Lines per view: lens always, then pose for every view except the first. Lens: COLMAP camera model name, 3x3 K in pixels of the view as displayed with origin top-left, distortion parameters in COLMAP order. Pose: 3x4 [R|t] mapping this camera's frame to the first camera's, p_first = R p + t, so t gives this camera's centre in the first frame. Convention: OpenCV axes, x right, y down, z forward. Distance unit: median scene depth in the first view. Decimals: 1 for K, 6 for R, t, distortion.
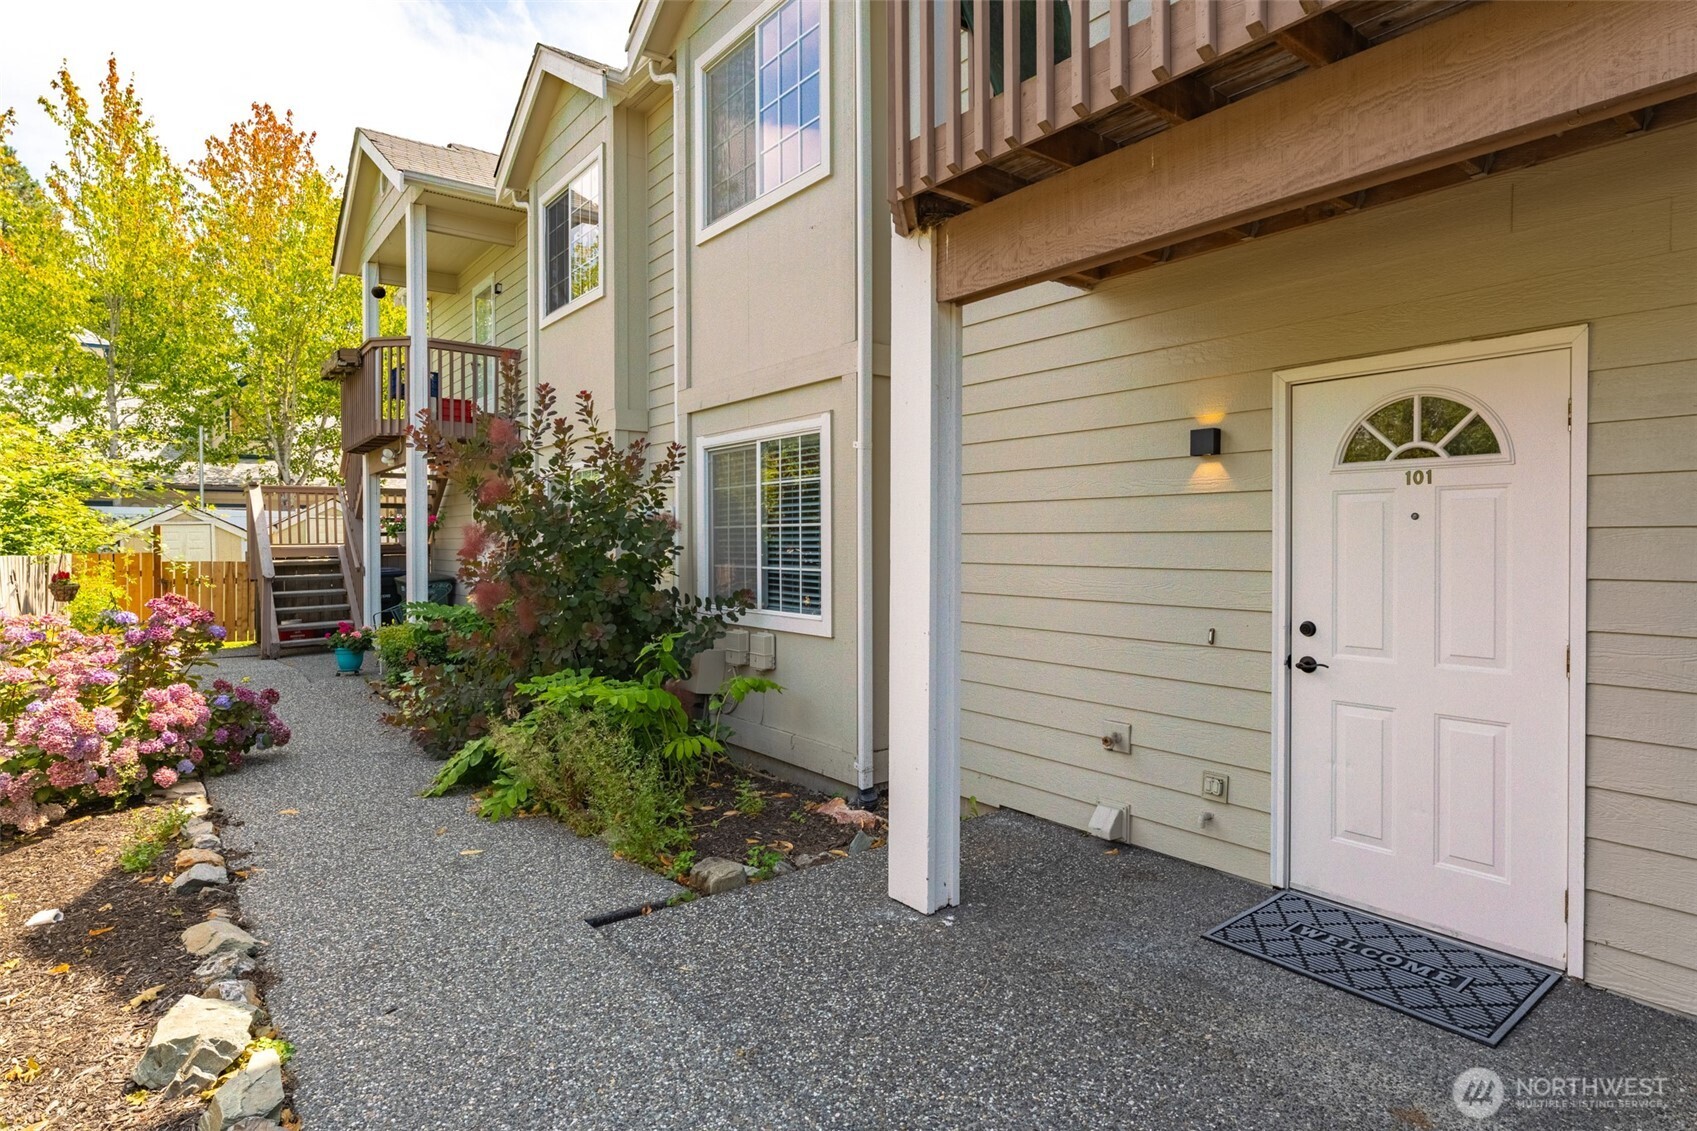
lens RADIAL K [[884.4, 0, 848.0], [0, 884.4, 558.4], [0, 0, 1]] dist [-0.006776, -0.001524]
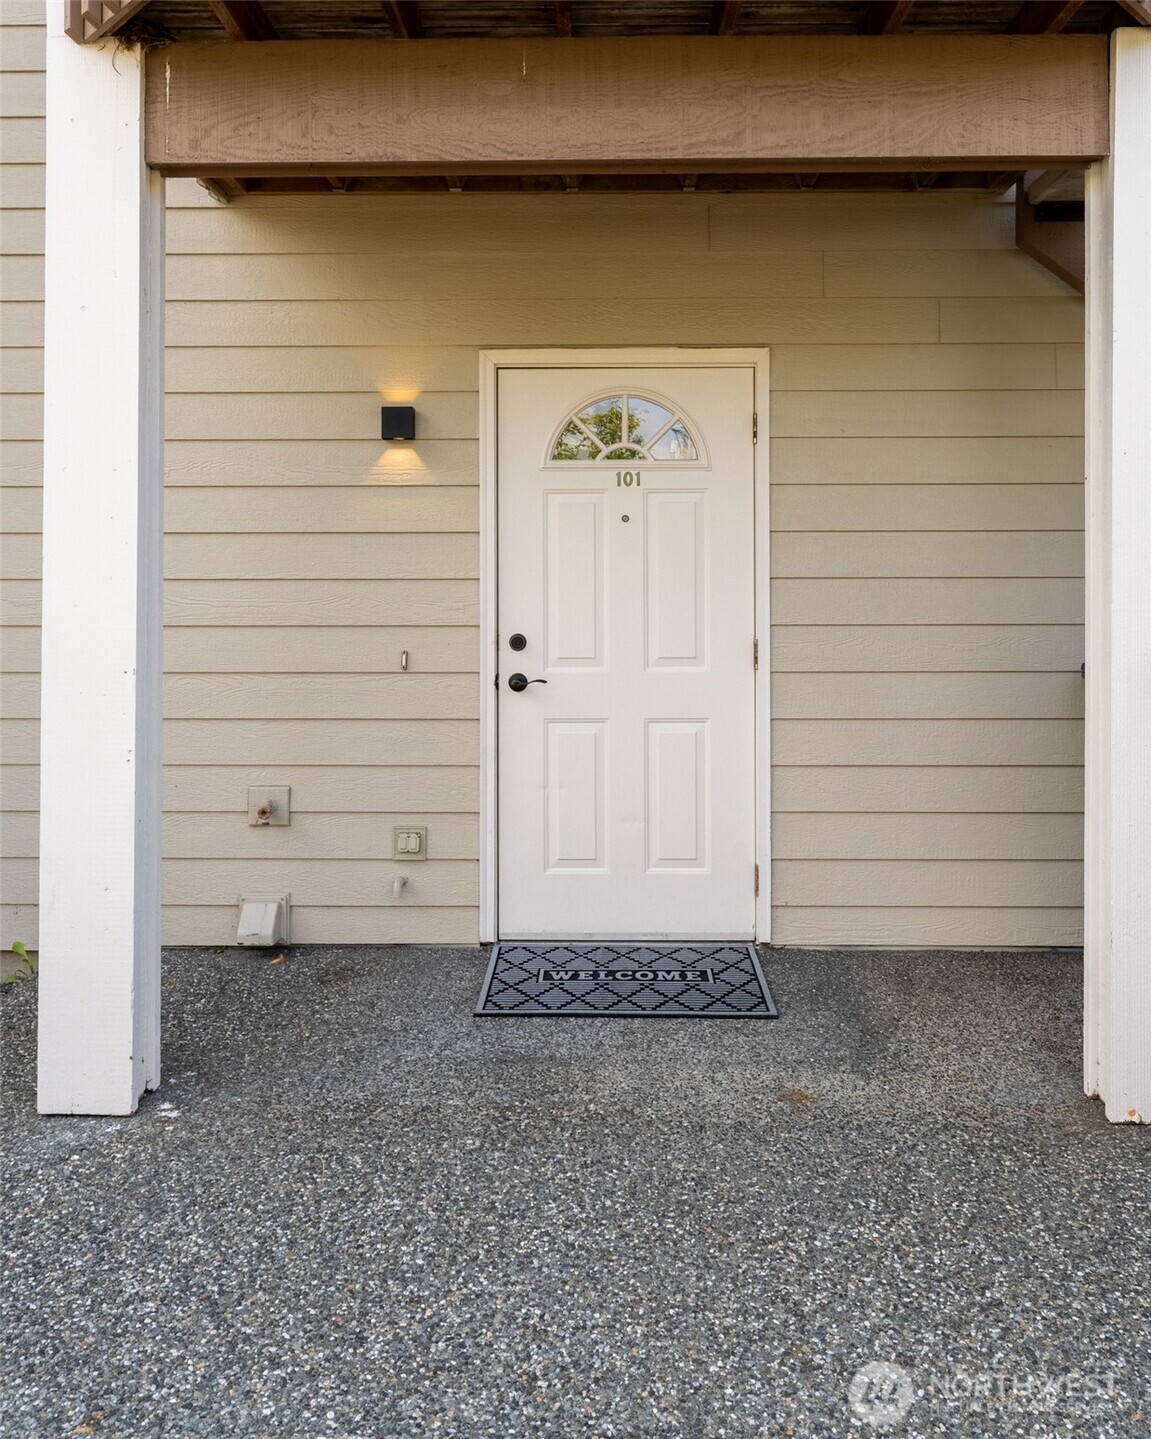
lens RADIAL K [[1143.7, 0, 575.7], [0, 1143.7, 579.8], [0, 0, 1]] dist [-0.010885, 0.002416]
pose [[0.633659, 0.001928, 0.773610, -0.369344], [0.015438, 0.999766, -0.015137, 0.038208], [-0.773459, 0.021534, 0.633481, 0.240751]]
